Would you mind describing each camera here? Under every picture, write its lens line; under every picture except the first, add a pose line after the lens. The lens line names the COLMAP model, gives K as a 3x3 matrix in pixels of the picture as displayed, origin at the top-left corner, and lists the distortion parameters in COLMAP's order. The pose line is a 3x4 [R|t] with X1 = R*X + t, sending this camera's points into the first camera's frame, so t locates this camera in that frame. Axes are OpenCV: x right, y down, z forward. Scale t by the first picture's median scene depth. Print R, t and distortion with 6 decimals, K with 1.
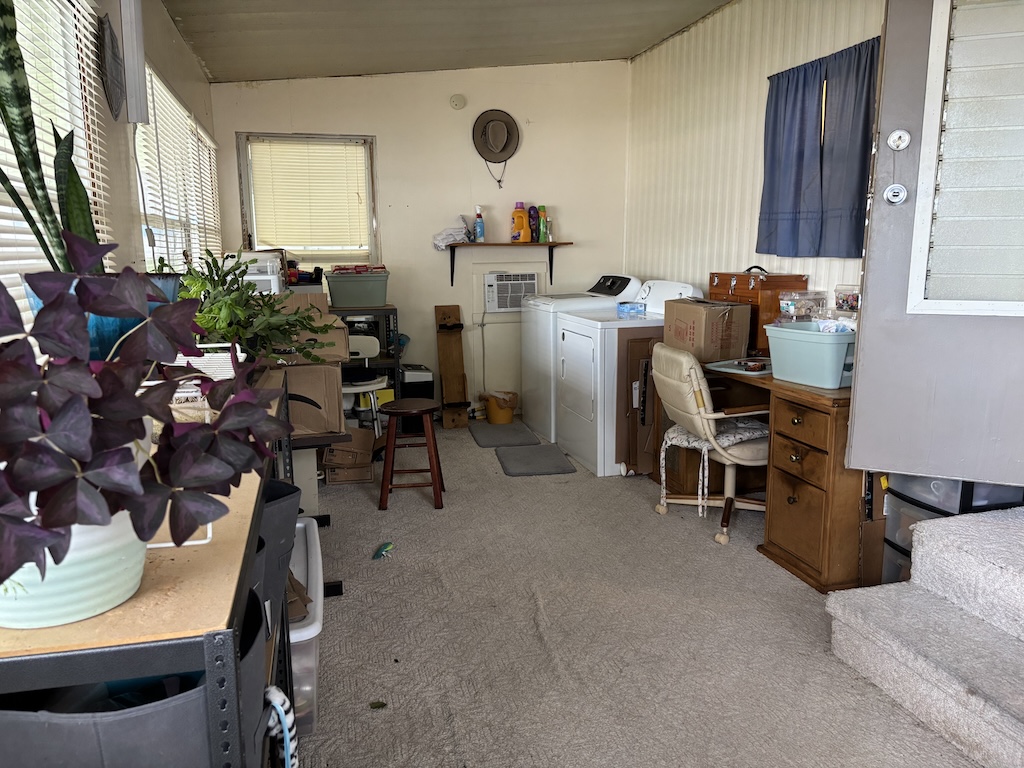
lens RADIAL K [[757.0, 0, 512.8], [0, 757.0, 403.8], [0, 0, 1]] dist [0.090548, -0.260772]
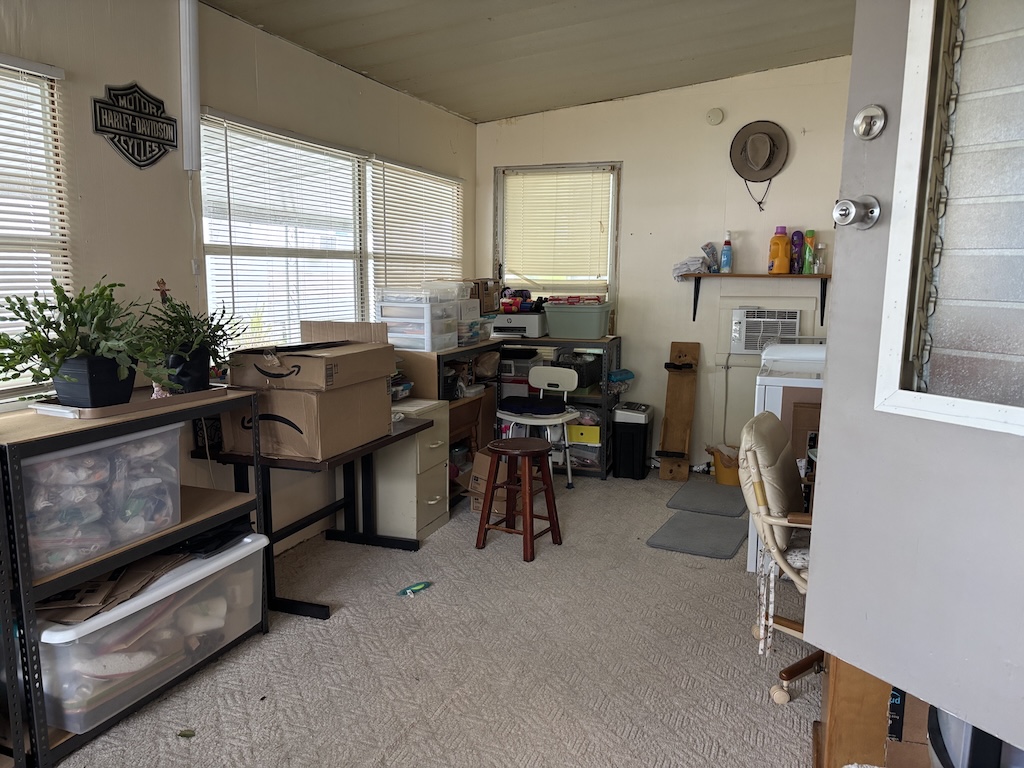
lens RADIAL K [[773.2, 0, 518.9], [0, 773.2, 391.3], [0, 0, 1]] dist [0.050586, -0.040244]
pose [[0.806648, 0.103857, -0.581836, 0.301646], [-0.131254, 0.991336, -0.005016, -0.043825], [0.576274, 0.080415, 0.813290, 0.154616]]
